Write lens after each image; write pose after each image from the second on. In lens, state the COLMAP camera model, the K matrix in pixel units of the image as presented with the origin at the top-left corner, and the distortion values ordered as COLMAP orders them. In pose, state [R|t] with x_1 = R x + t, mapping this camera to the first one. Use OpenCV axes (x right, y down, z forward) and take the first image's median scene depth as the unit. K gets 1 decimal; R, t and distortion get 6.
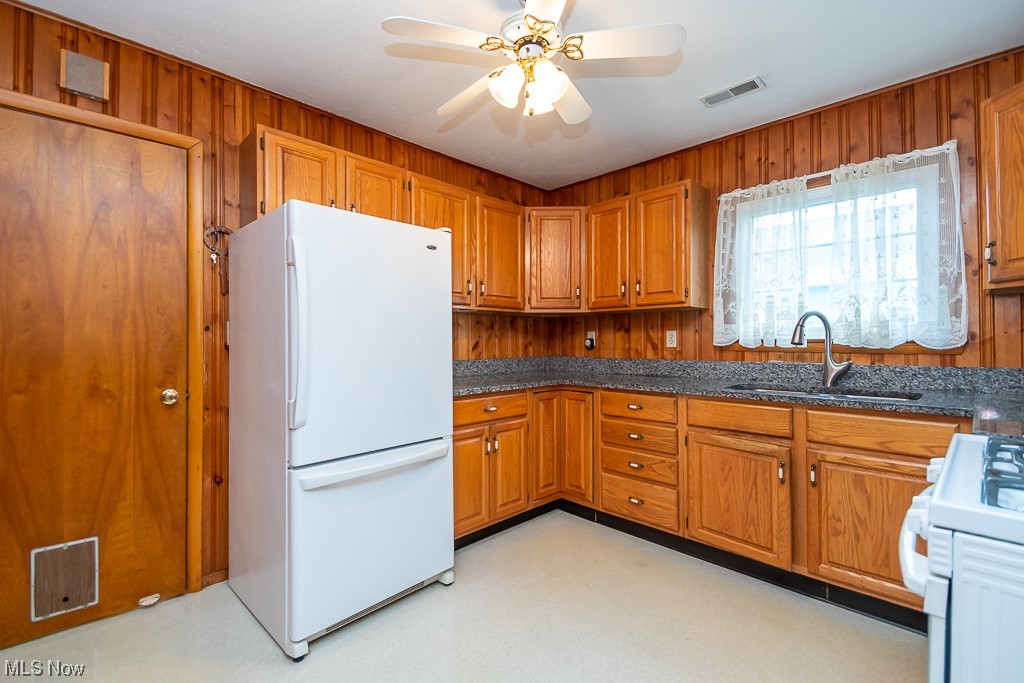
lens RADIAL K [[440.4, 0, 509.6], [0, 440.4, 355.0], [0, 0, 1]] dist [0.024394, -0.018521]
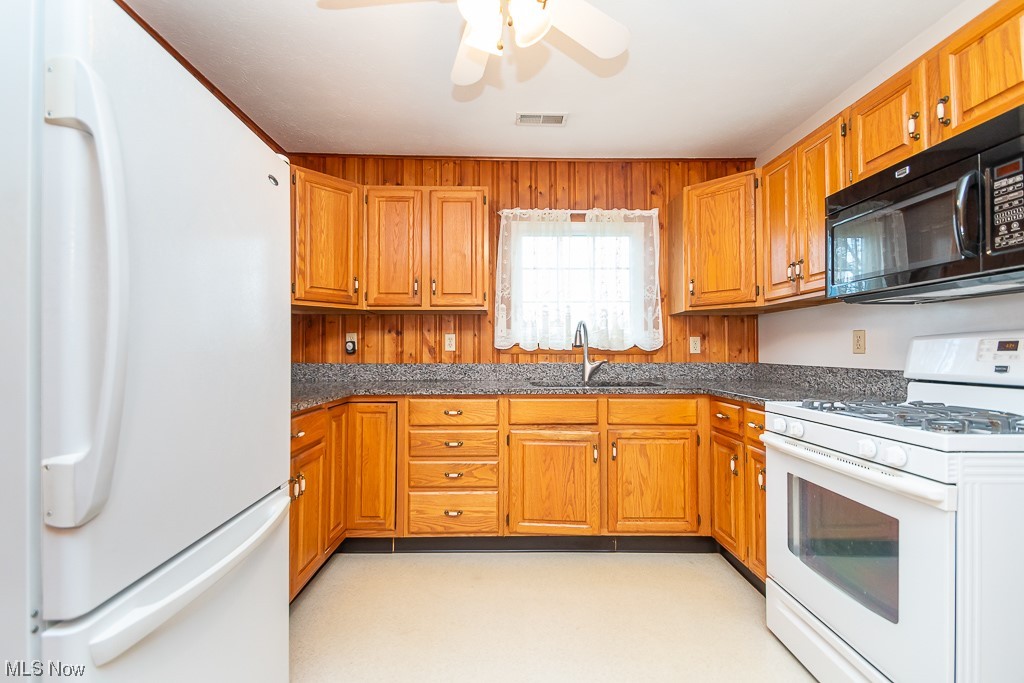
lens RADIAL K [[440.4, 0, 509.6], [0, 440.4, 355.0], [0, 0, 1]] dist [0.024394, -0.018521]
pose [[0.696738, -0.001614, 0.717323, -0.308380], [0.018634, 0.999701, -0.015851, 0.012536], [-0.717083, 0.024410, 0.696560, 0.262117]]
